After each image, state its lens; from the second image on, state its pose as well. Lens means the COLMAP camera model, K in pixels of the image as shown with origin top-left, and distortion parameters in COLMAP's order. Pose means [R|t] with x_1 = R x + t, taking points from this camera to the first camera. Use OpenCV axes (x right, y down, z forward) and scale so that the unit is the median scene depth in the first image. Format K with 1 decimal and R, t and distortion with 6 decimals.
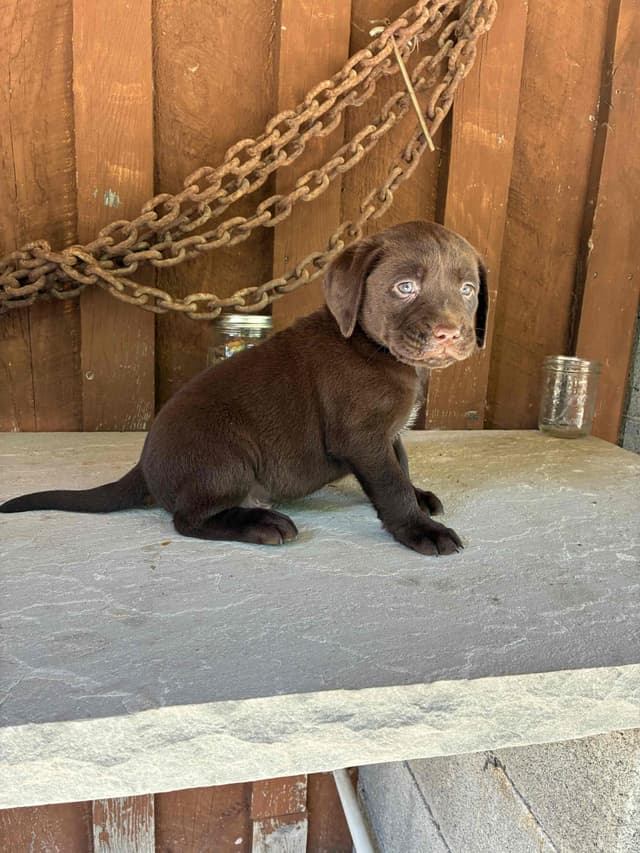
lens RADIAL K [[654.2, 0, 316.7], [0, 654.2, 420.8], [0, 0, 1]] dist [0.042040, -0.063737]
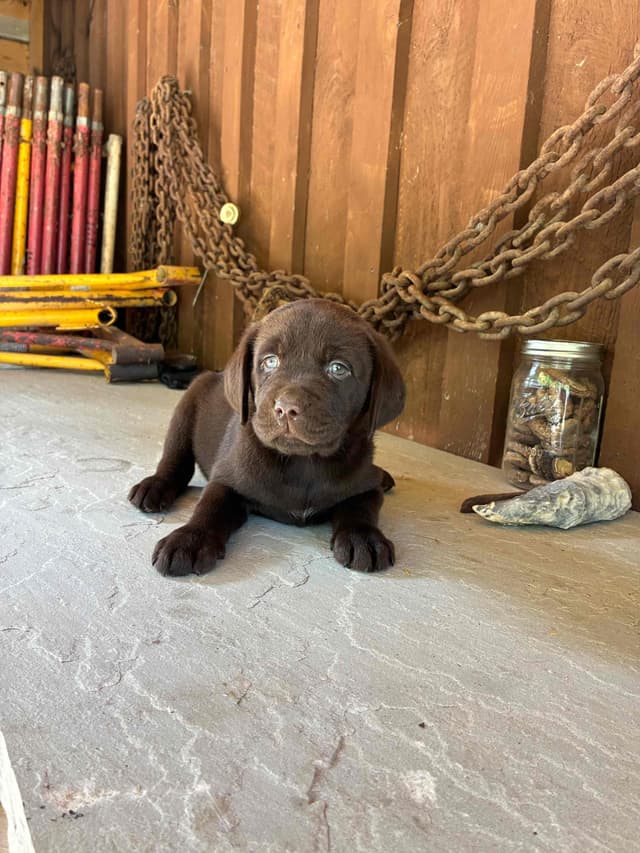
lens RADIAL K [[654.2, 0, 315.0], [0, 654.2, 419.0], [0, 0, 1]] dist [0.042040, -0.063737]
pose [[0.330870, 0.135304, -0.933926, 0.583178], [-0.240380, 0.969106, 0.055239, -0.041763], [0.912547, 0.206220, 0.353172, 0.476025]]
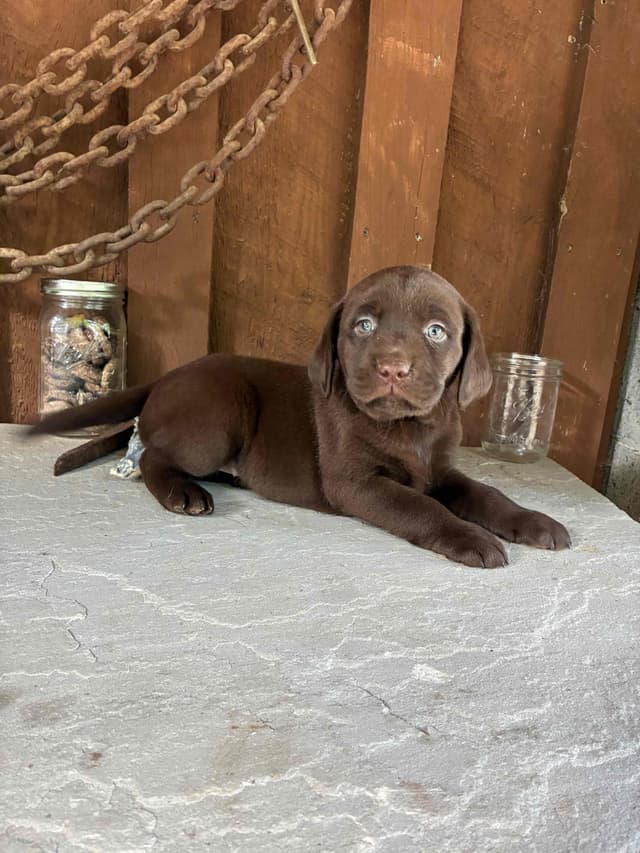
lens RADIAL K [[654.2, 0, 325.1], [0, 654.2, 421.9], [0, 0, 1]] dist [0.042040, -0.063737]
pose [[0.991832, 0.057136, -0.114037, 0.292416], [-0.056224, 0.998355, 0.011203, -0.018655], [0.114489, -0.004700, 0.993413, 0.260506]]
